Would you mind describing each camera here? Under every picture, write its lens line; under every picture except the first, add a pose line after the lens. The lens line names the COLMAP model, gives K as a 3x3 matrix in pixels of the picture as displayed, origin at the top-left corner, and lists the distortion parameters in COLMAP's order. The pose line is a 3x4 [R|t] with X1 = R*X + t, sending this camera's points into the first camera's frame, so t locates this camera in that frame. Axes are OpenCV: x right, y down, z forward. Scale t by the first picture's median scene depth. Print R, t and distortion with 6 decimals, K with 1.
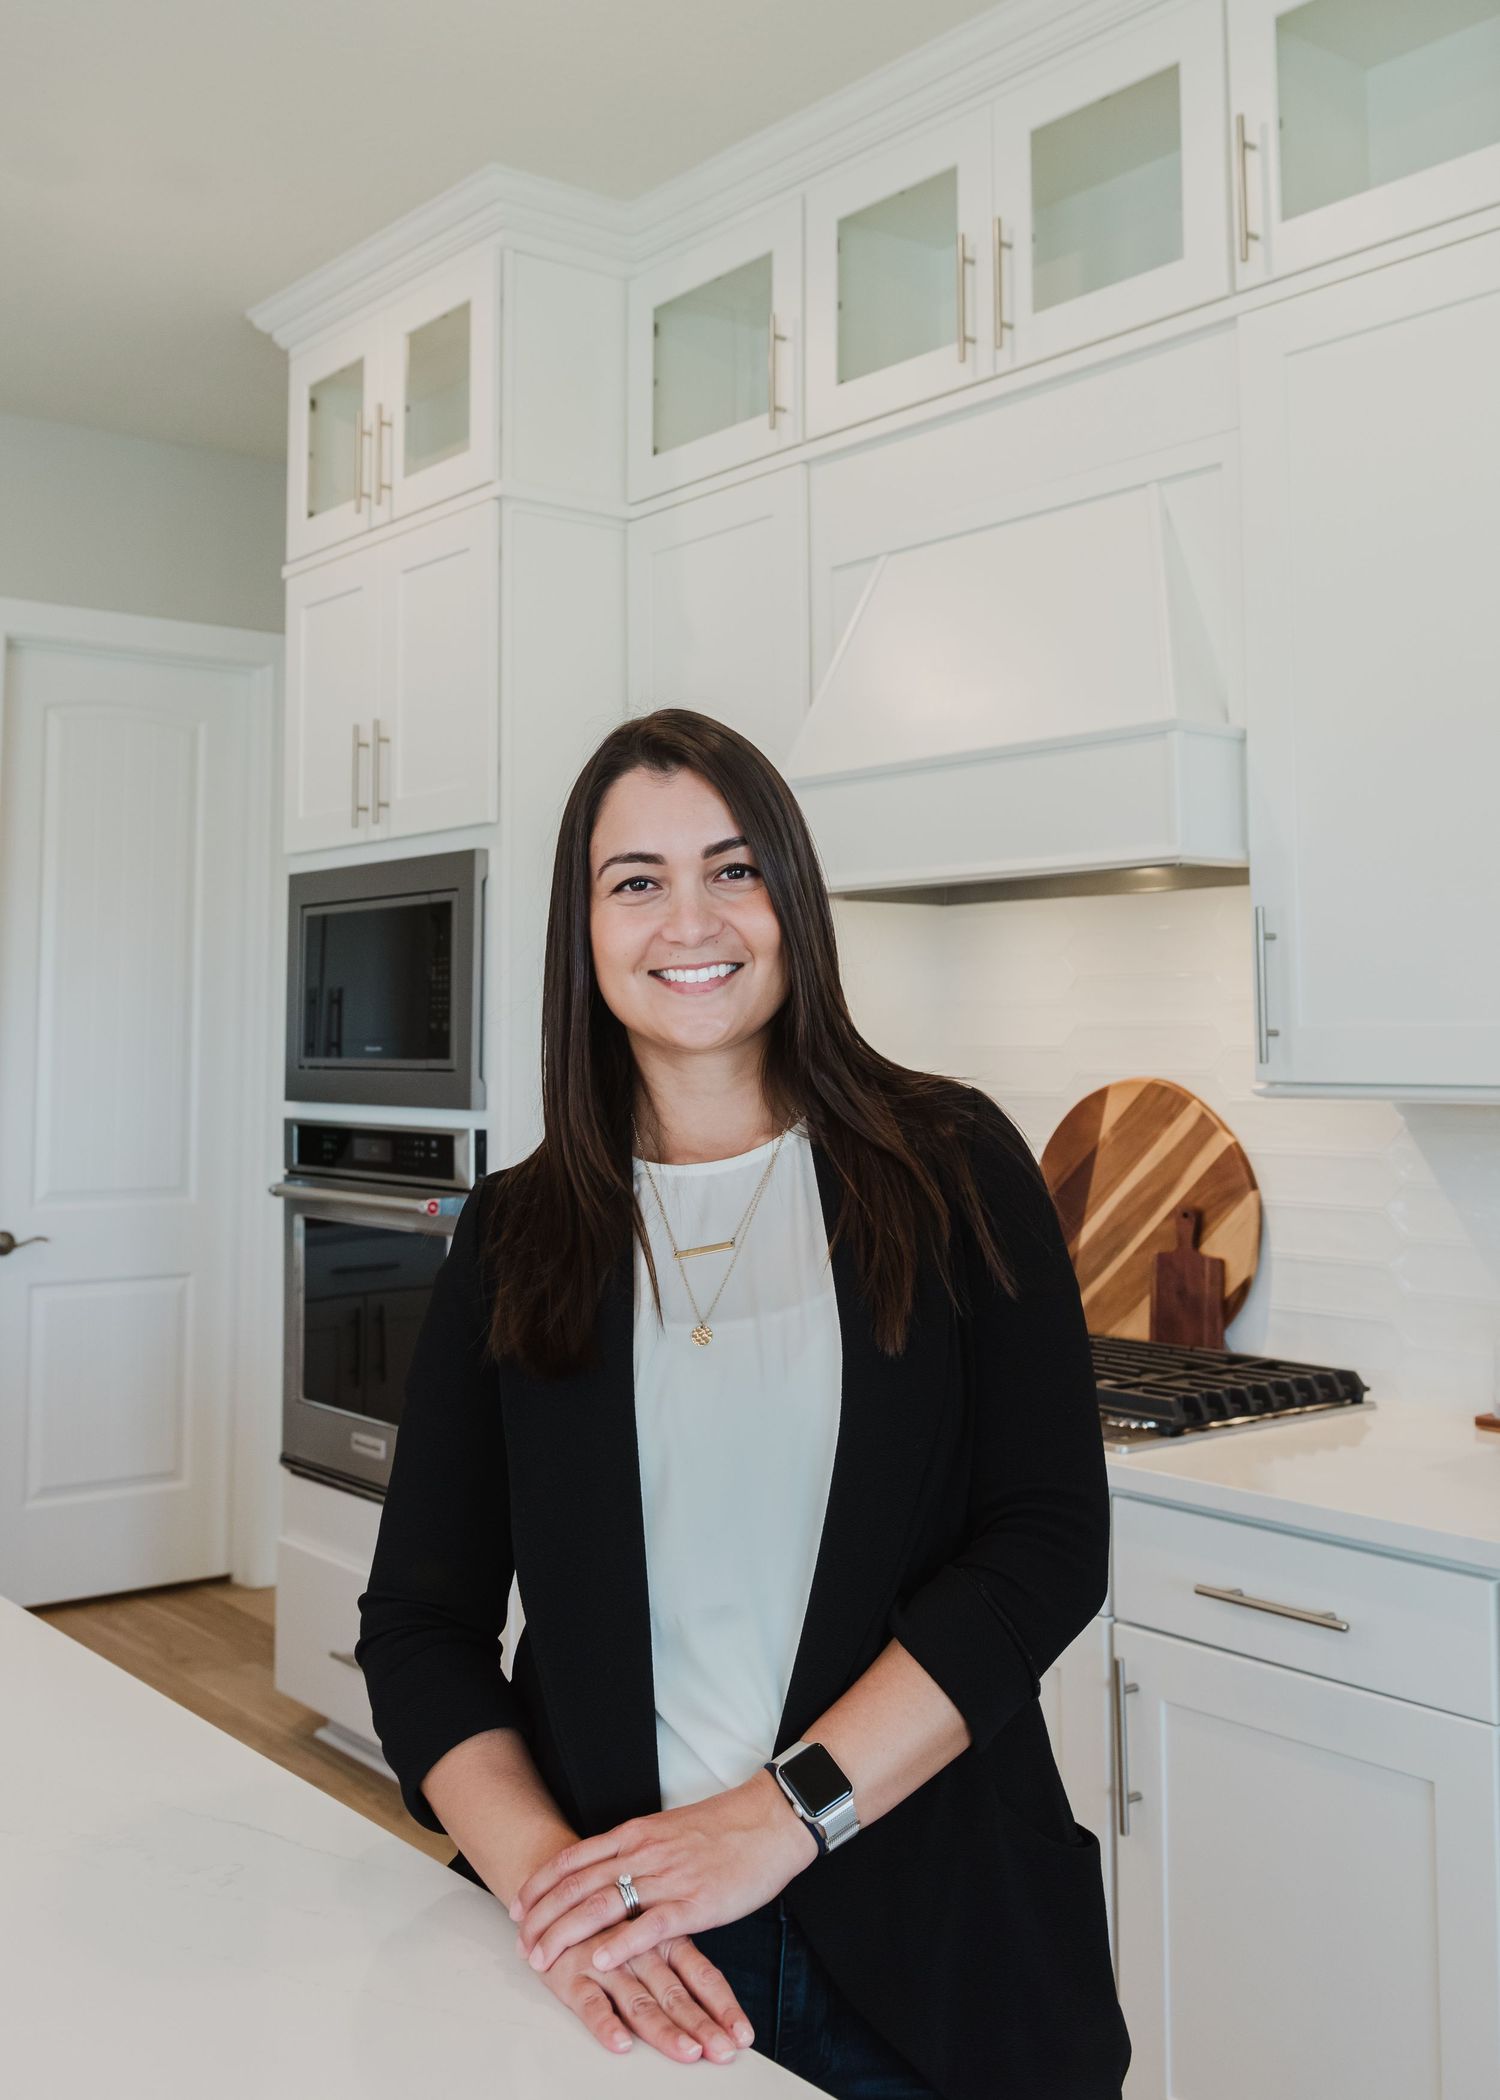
lens RADIAL K [[2117.5, 0, 701.0], [0, 2117.5, 872.6], [0, 0, 1]] dist [-0.021884, 0.000000]
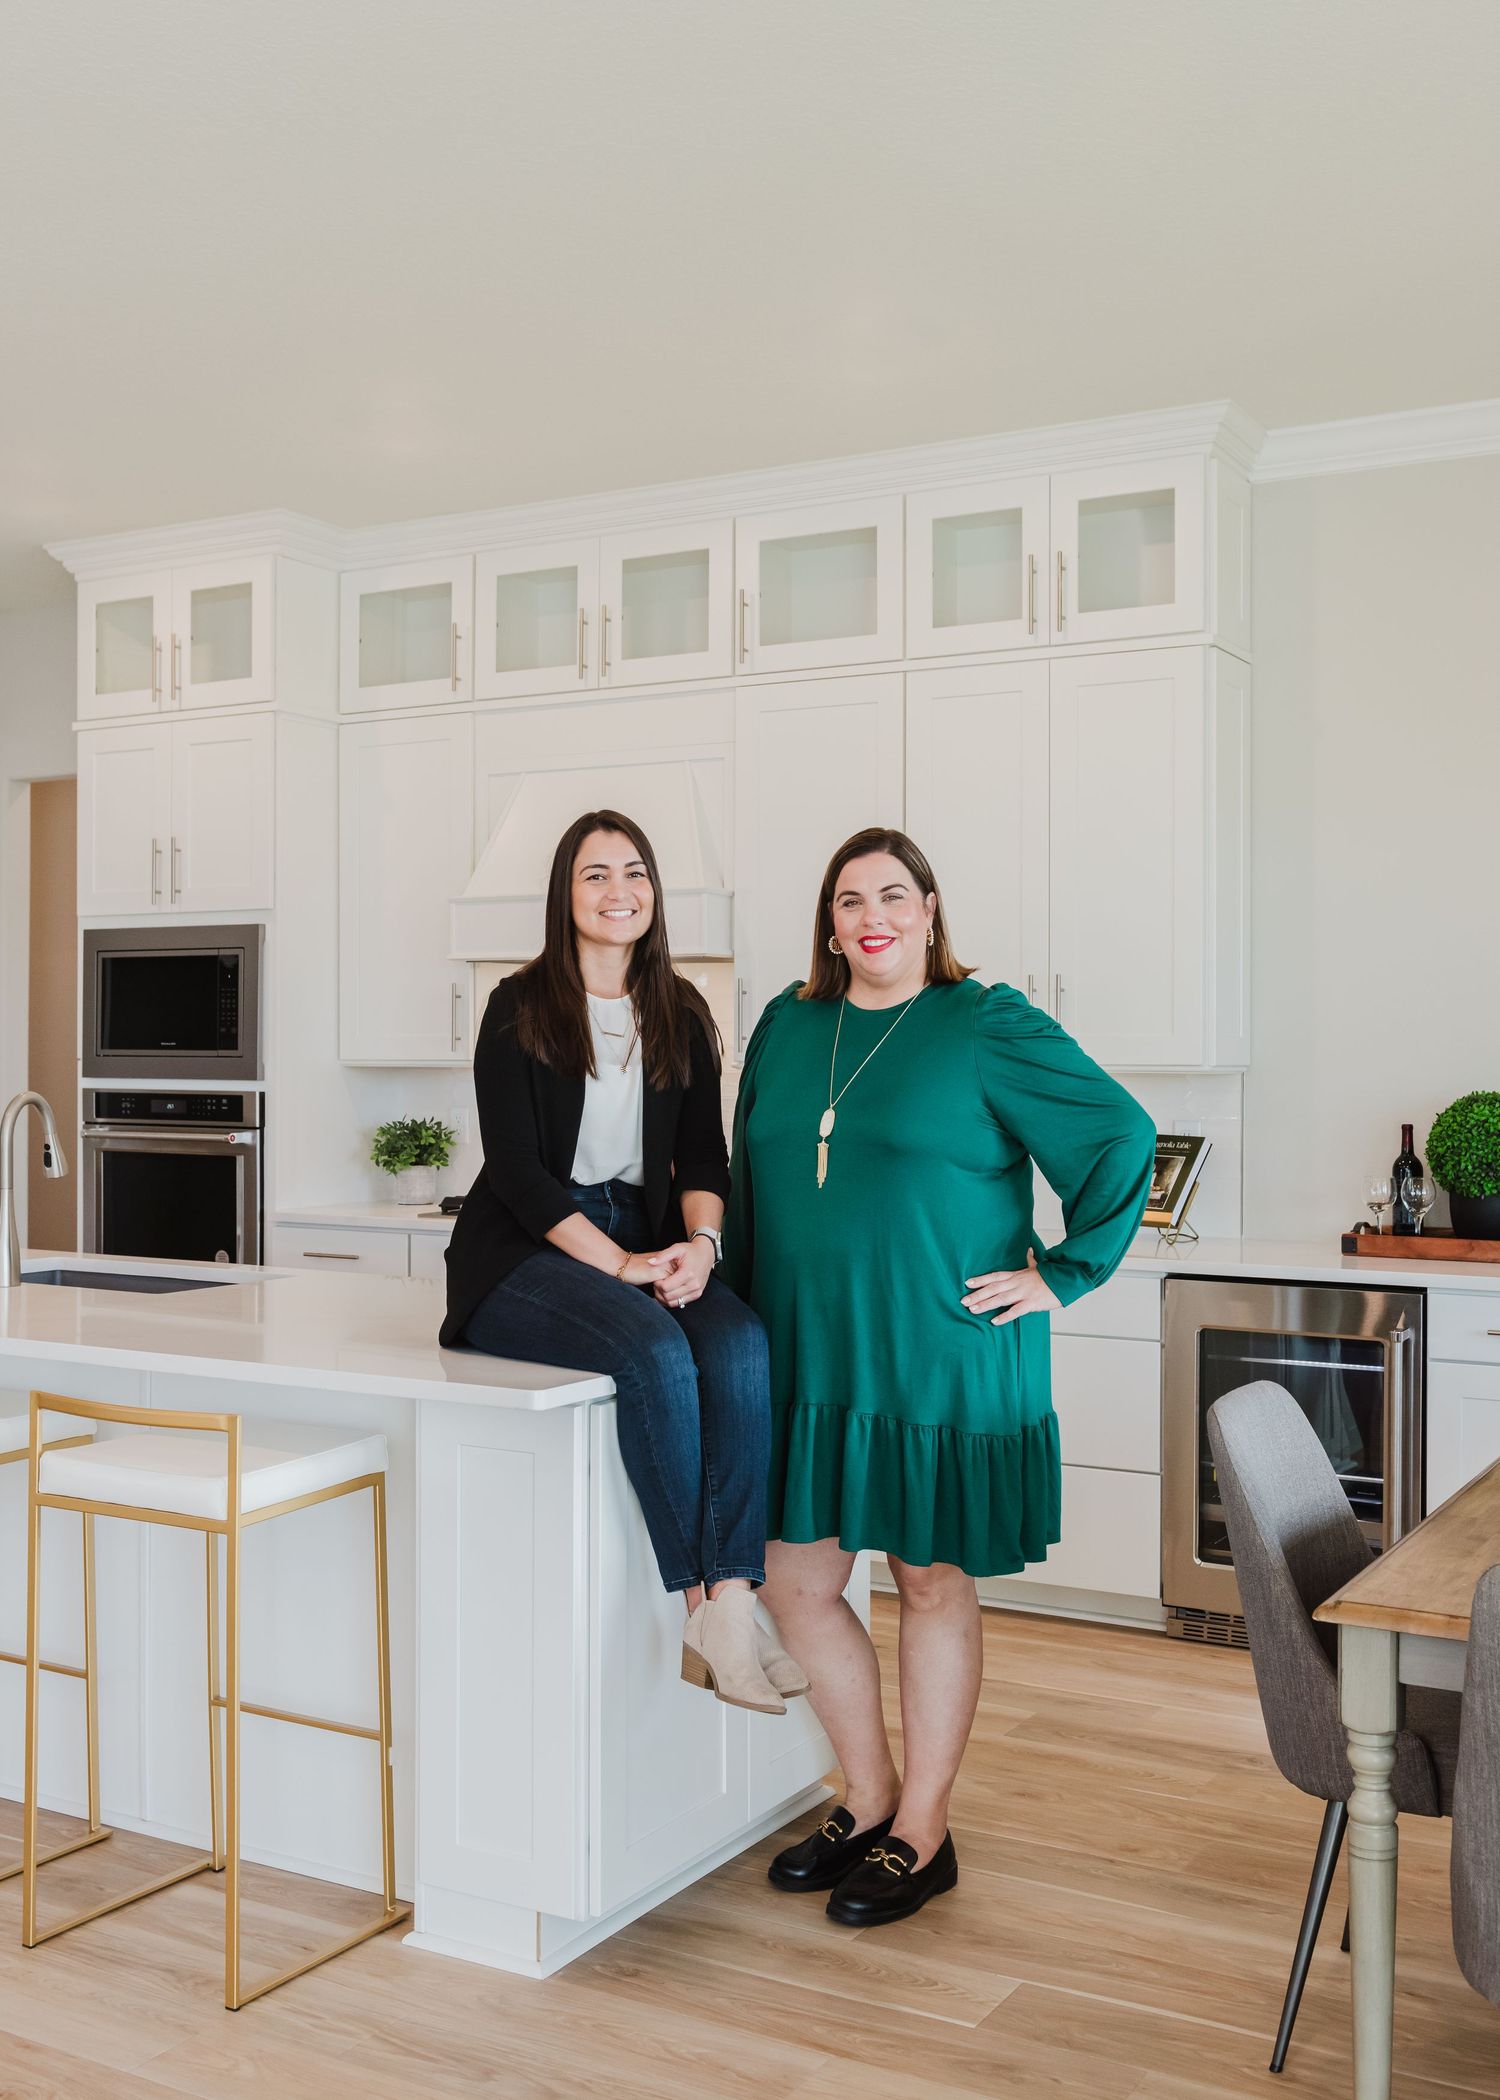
lens RADIAL K [[2117.5, 0, 774.4], [0, 2117.5, 1066.4], [0, 0, 1]] dist [-0.021884, 0.000000]
pose [[0.922132, 0.002268, 0.386869, -0.436472], [-0.036833, 0.995955, 0.081956, -0.059233], [-0.385118, -0.089823, 0.918486, -0.804428]]
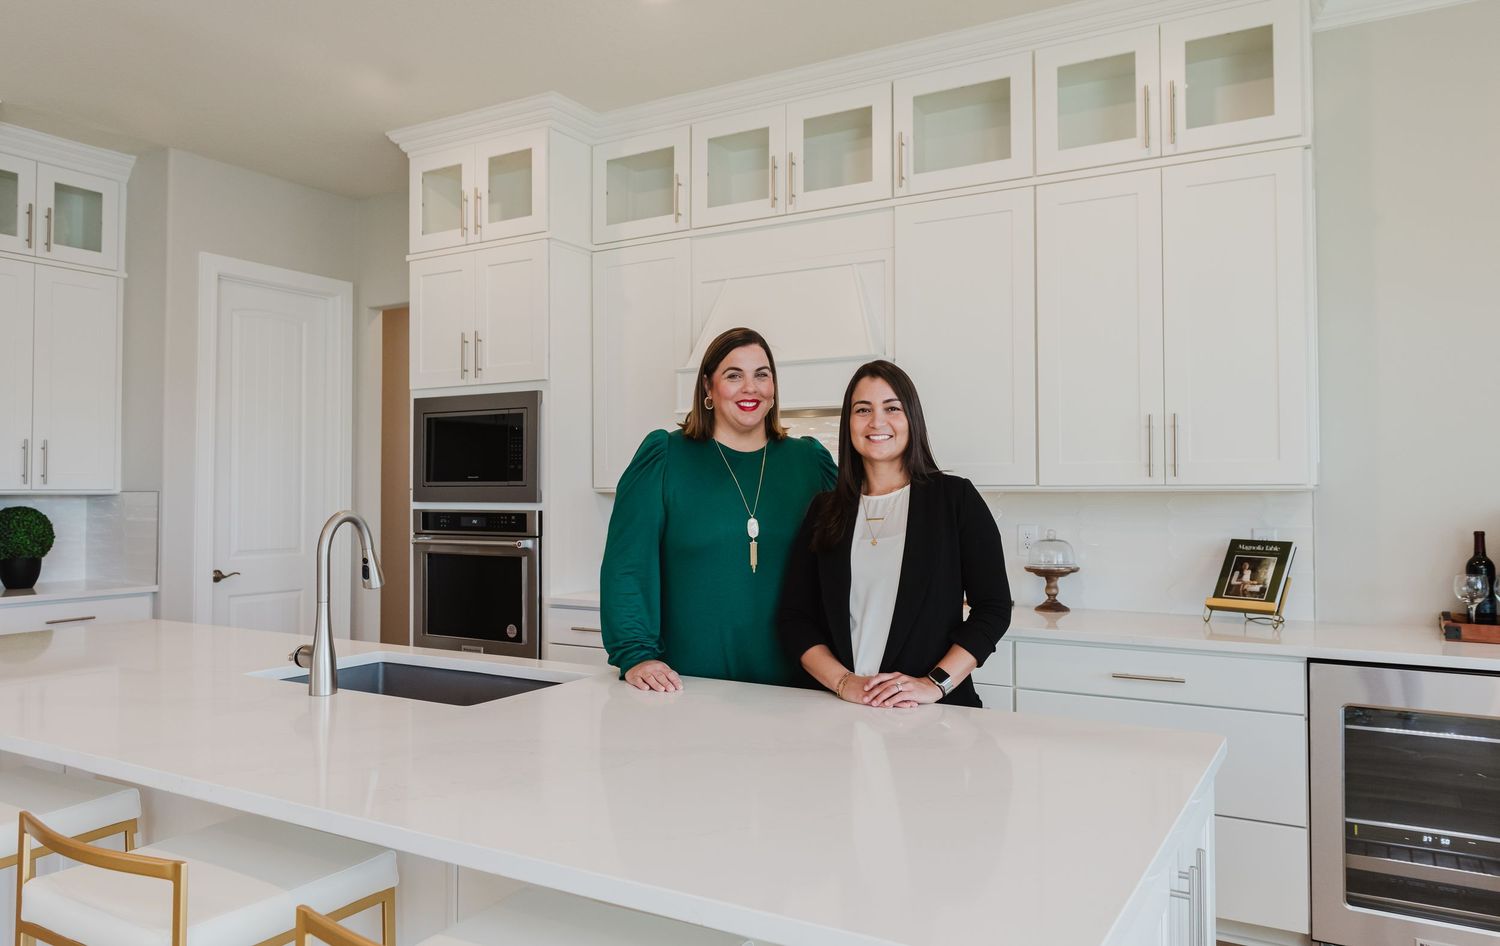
lens RADIAL K [[1051.7, 0, 741.5], [0, 1051.7, 471.3], [0, 0, 1]] dist [0.005413, -0.010984]
pose [[0.931380, 0.004848, 0.364015, -0.370110], [-0.027941, 0.997914, 0.058201, 0.004117], [-0.362974, -0.064378, 0.929573, -0.187541]]
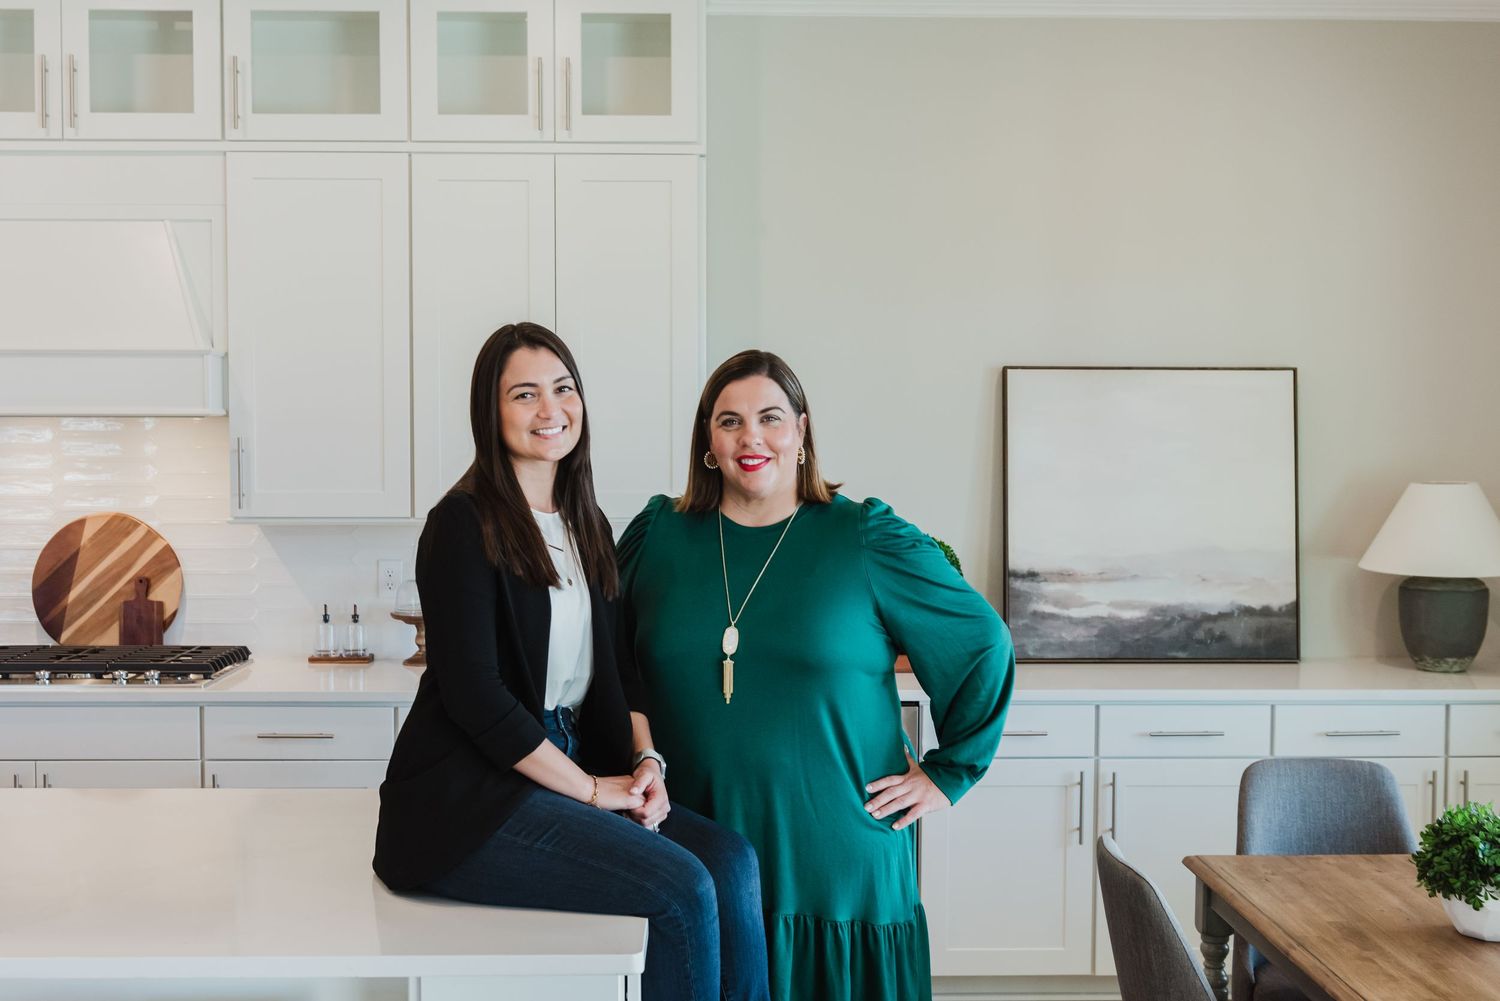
lens RADIAL K [[1737.7, 0, 736.8], [0, 1737.7, 494.3], [0, 0, 1]] dist [0.004464, 0.000000]
pose [[0.600424, -0.031842, 0.799048, -0.719844], [-0.066318, 0.993782, 0.089435, -0.099902], [-0.796927, -0.106690, 0.594579, -0.399854]]
